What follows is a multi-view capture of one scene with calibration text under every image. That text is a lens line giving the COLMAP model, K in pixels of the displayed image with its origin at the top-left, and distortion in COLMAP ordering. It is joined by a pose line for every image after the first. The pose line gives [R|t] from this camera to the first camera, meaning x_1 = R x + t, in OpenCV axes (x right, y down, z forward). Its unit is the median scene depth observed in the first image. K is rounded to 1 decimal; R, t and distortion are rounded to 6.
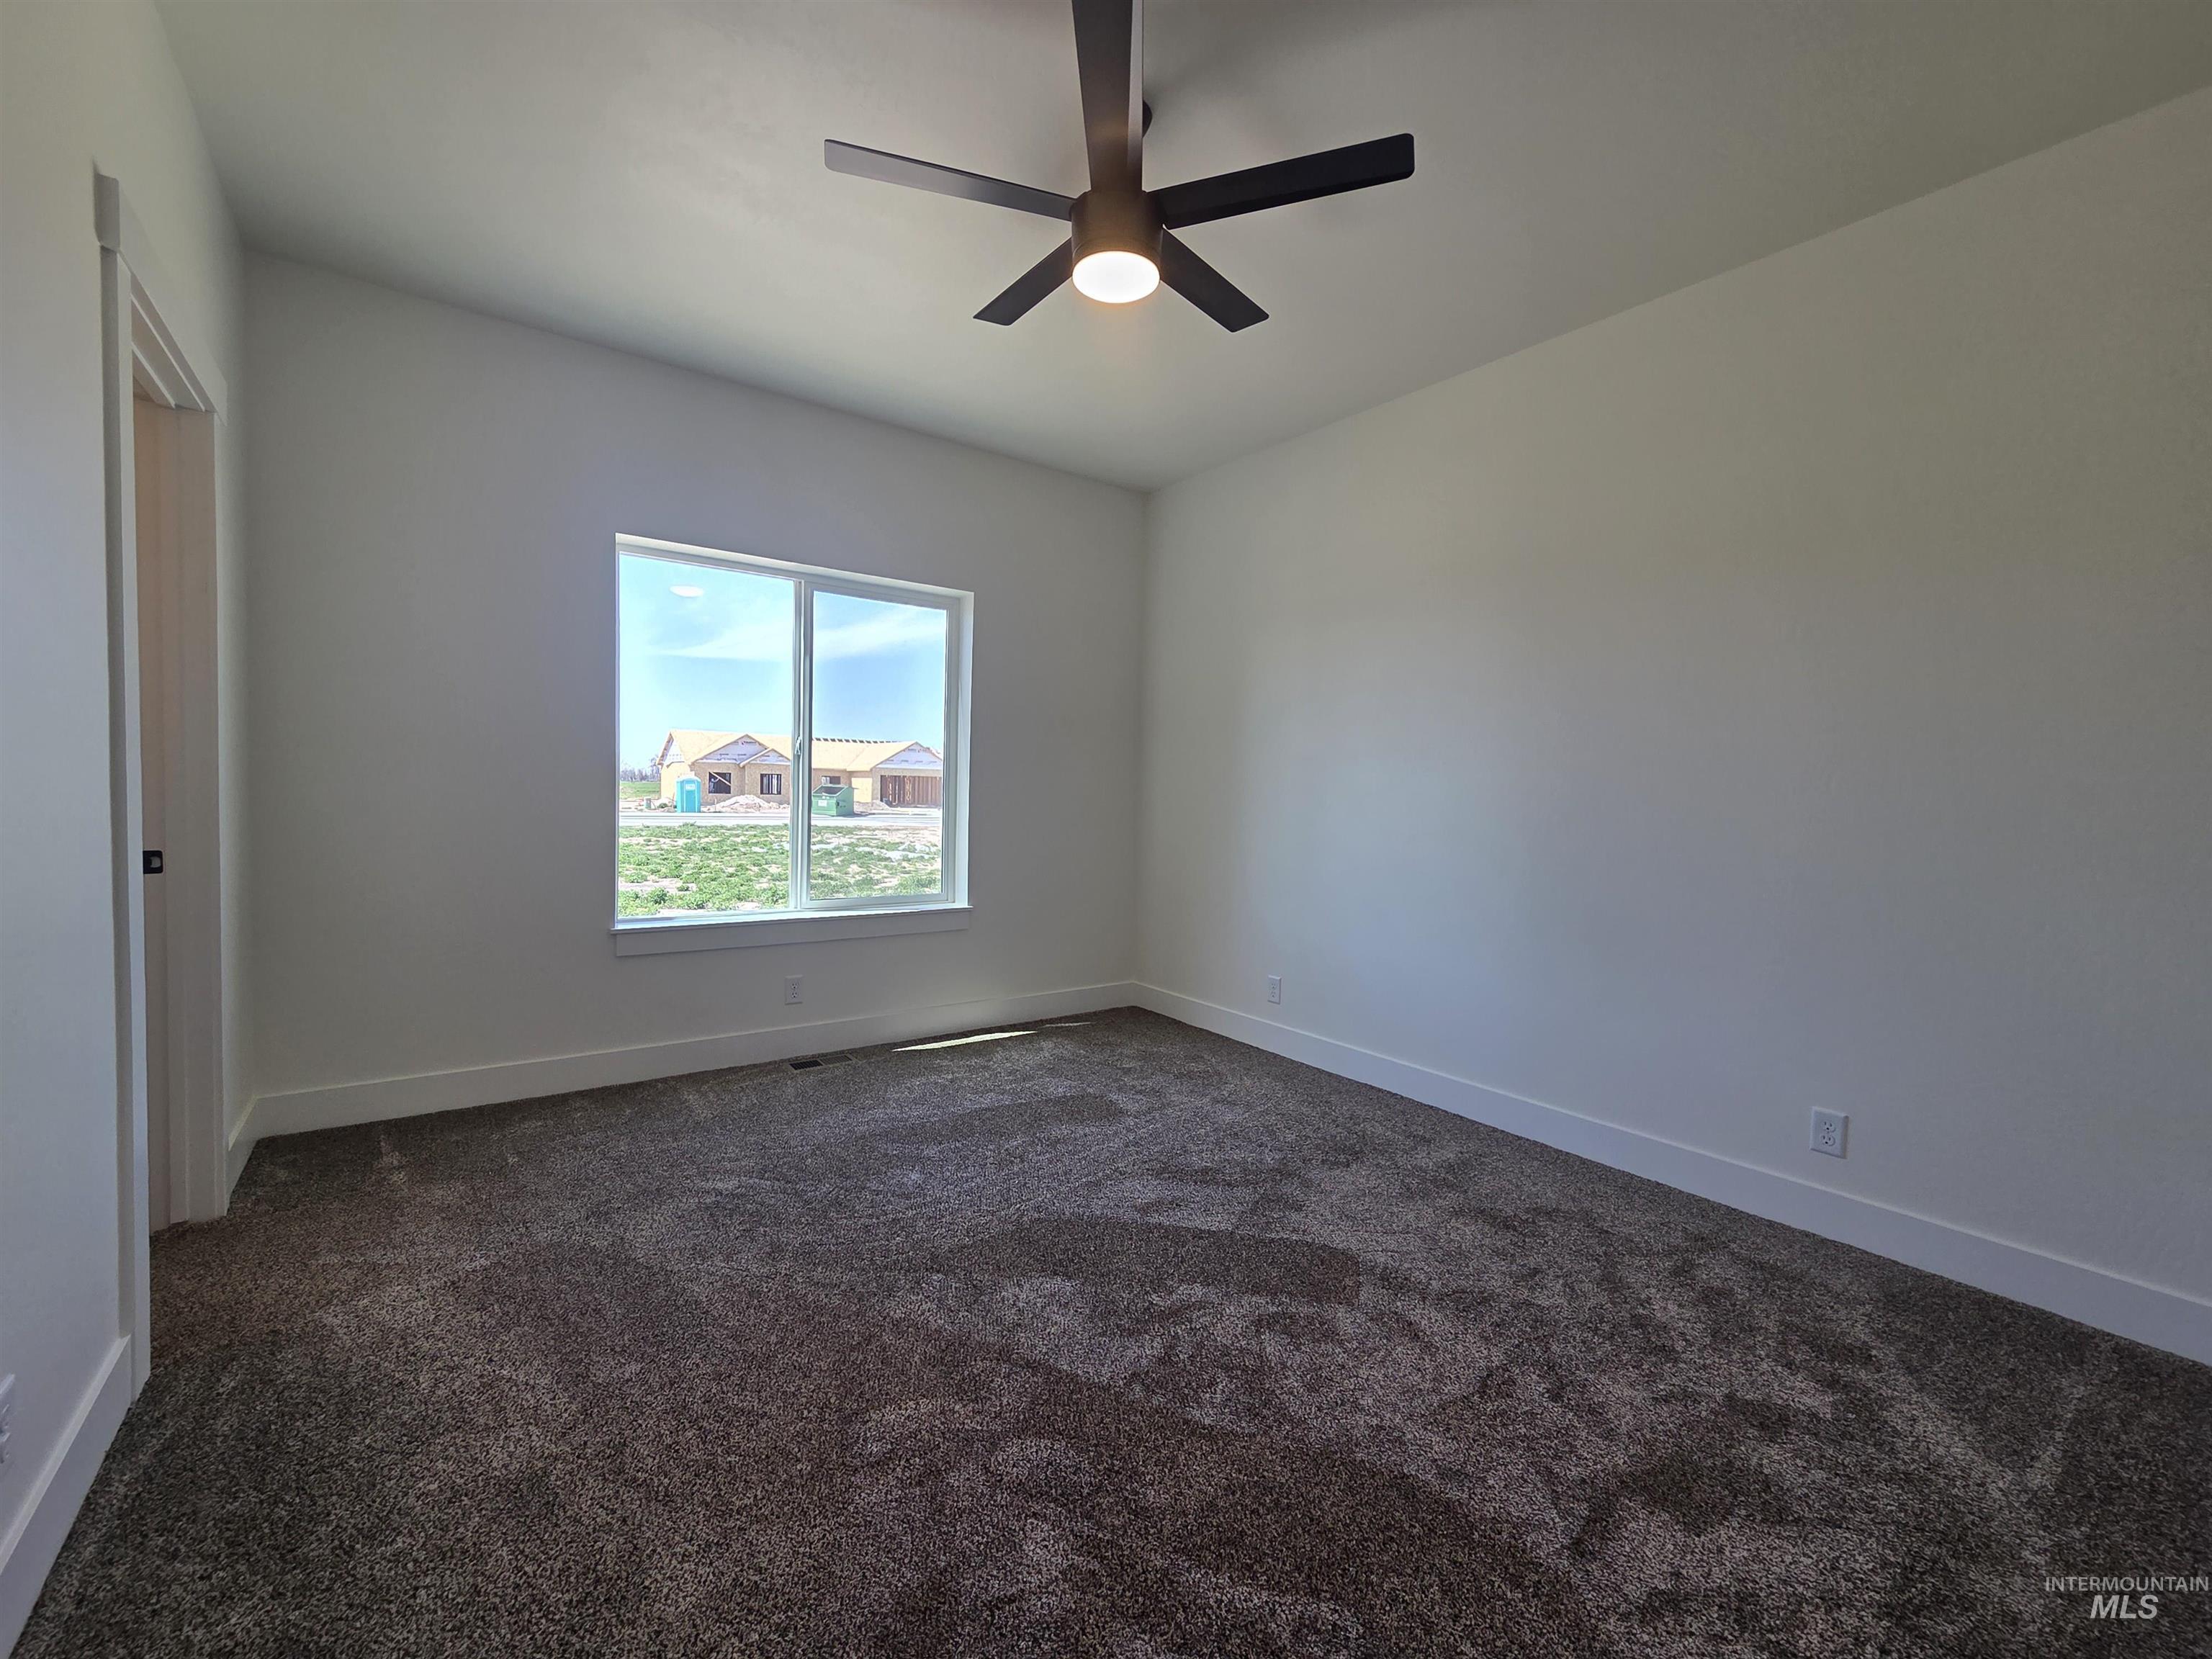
lens RADIAL K [[906.6, 0, 1100.5], [0, 906.6, 828.0], [0, 0, 1]] dist [-0.000789, -0.000177]
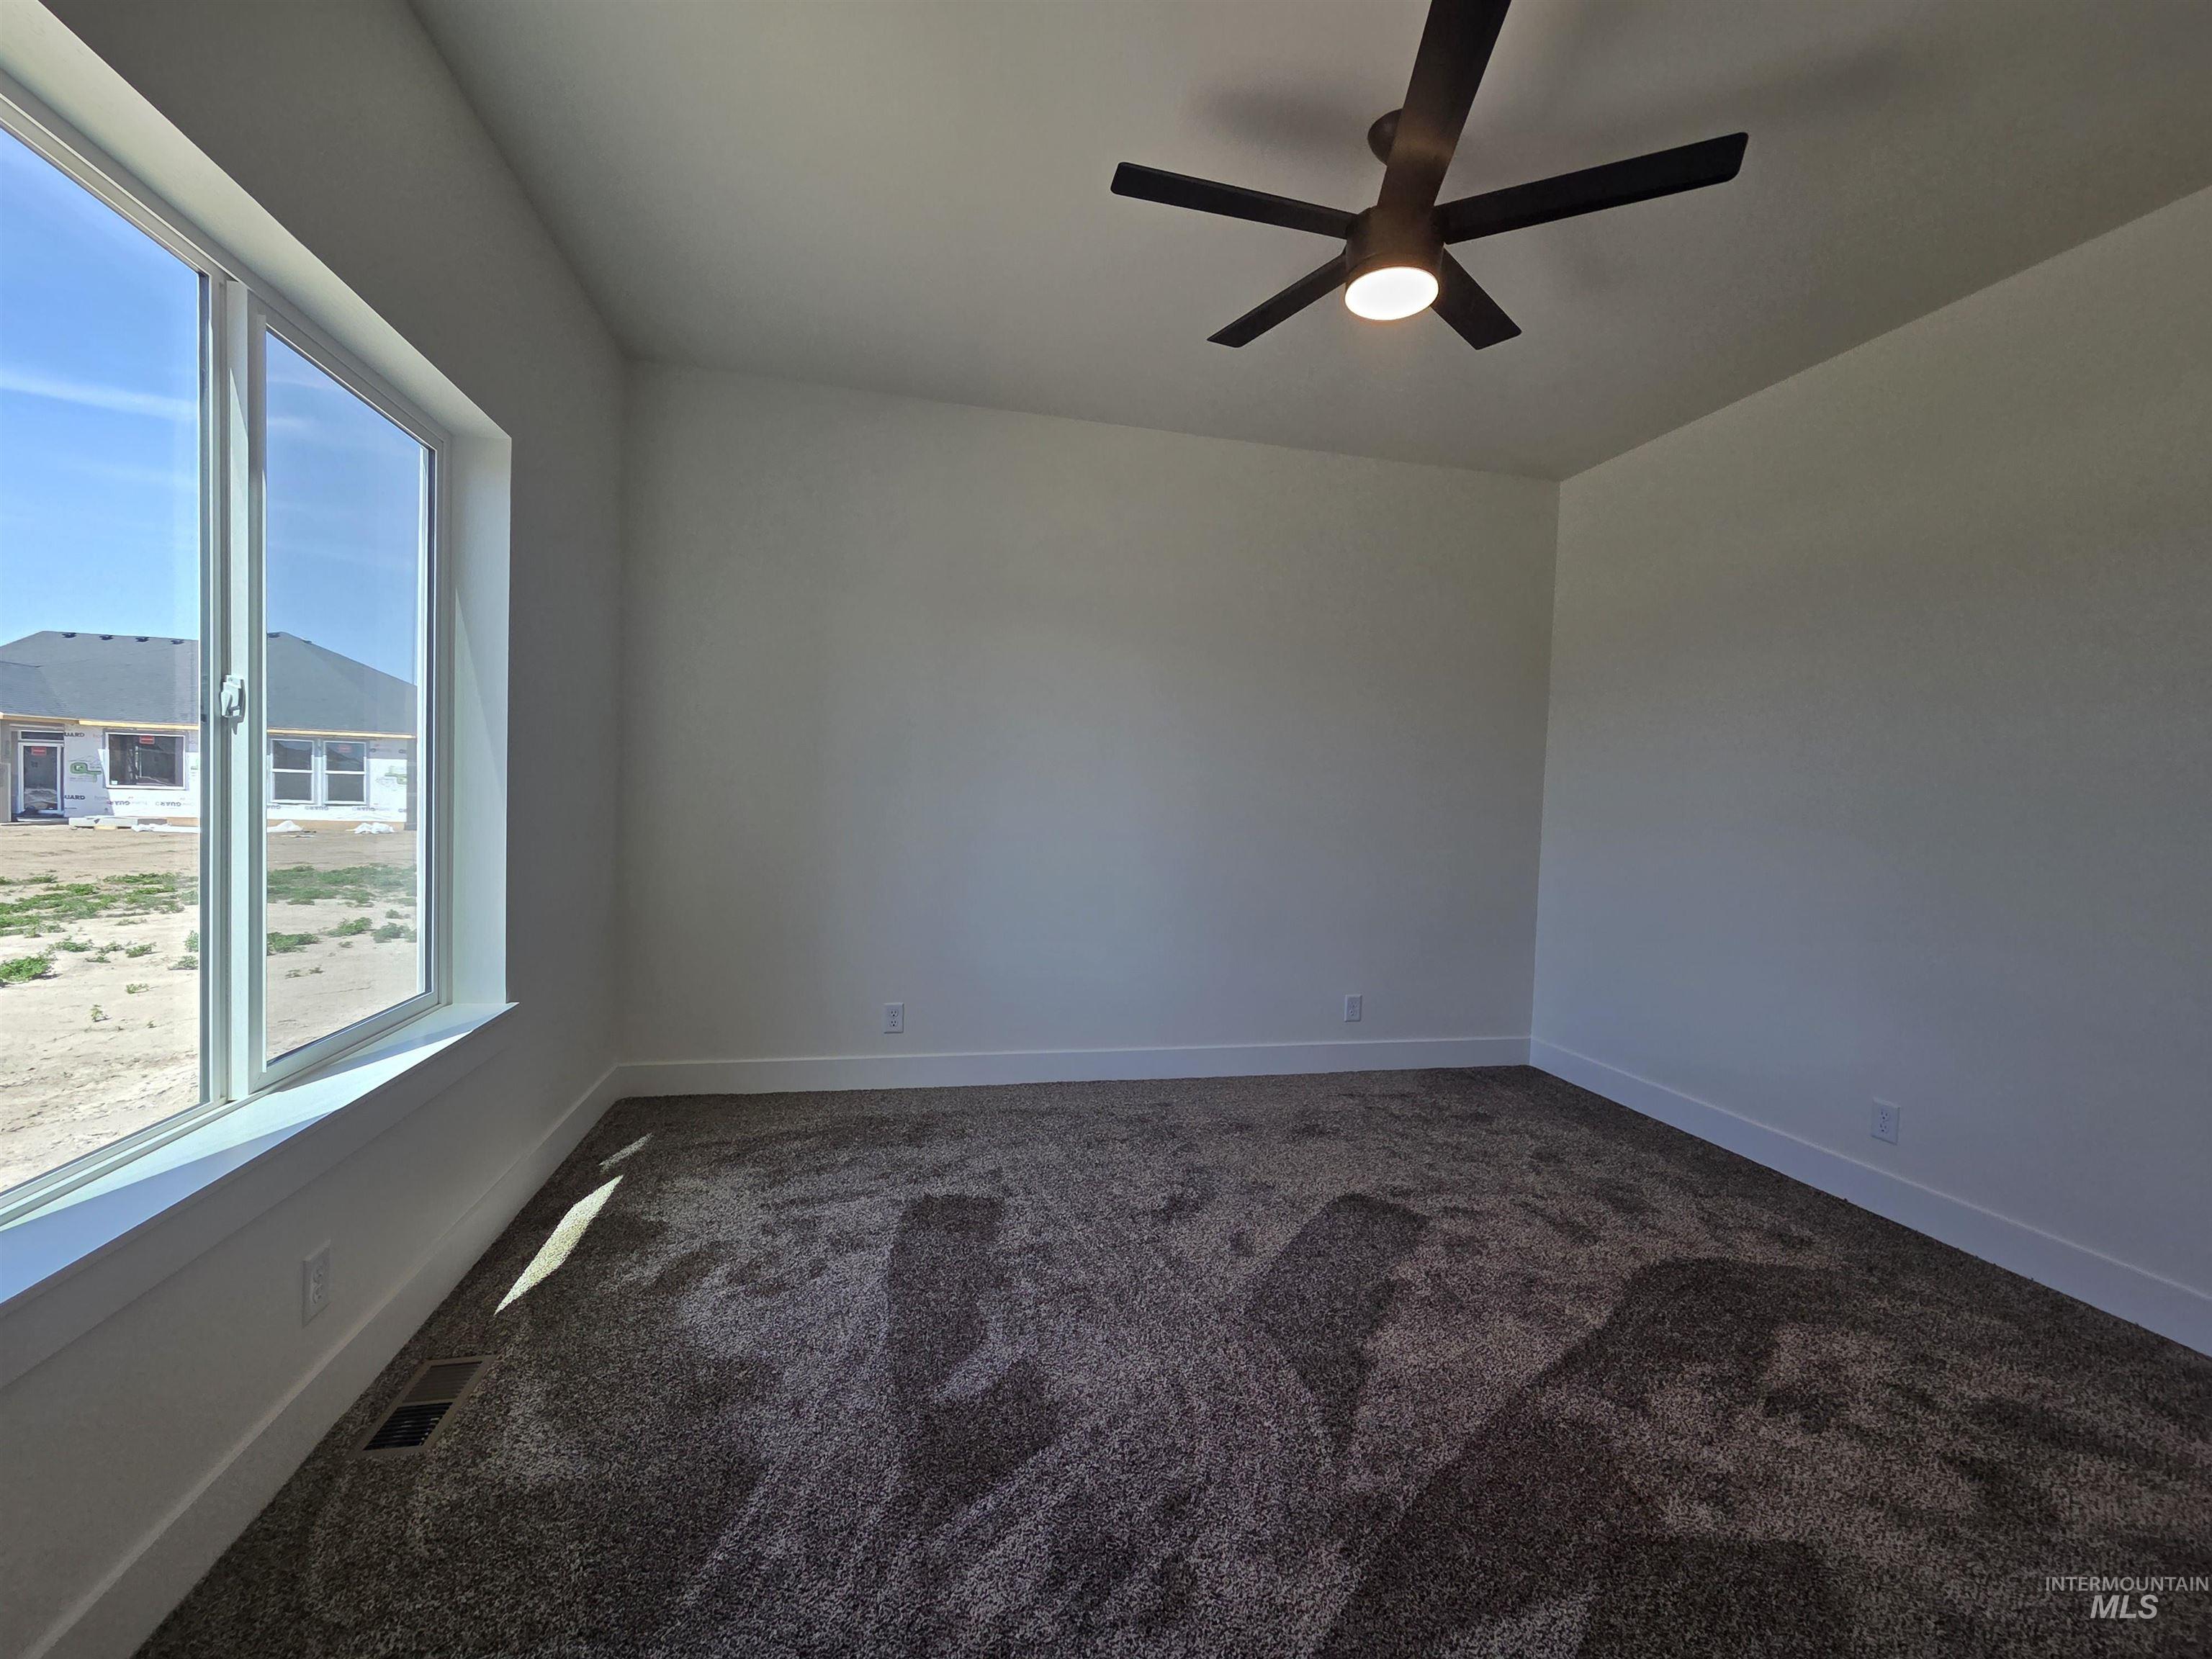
lens RADIAL K [[897.9, 0, 1103.3], [0, 897.9, 868.6], [0, 0, 1]] dist [-0.001206, -0.000184]
pose [[0.400359, -0.088234, 0.912100, -0.779565], [0.012569, 0.995789, 0.090812, -0.067778], [-0.916272, -0.024893, 0.399782, 0.706693]]
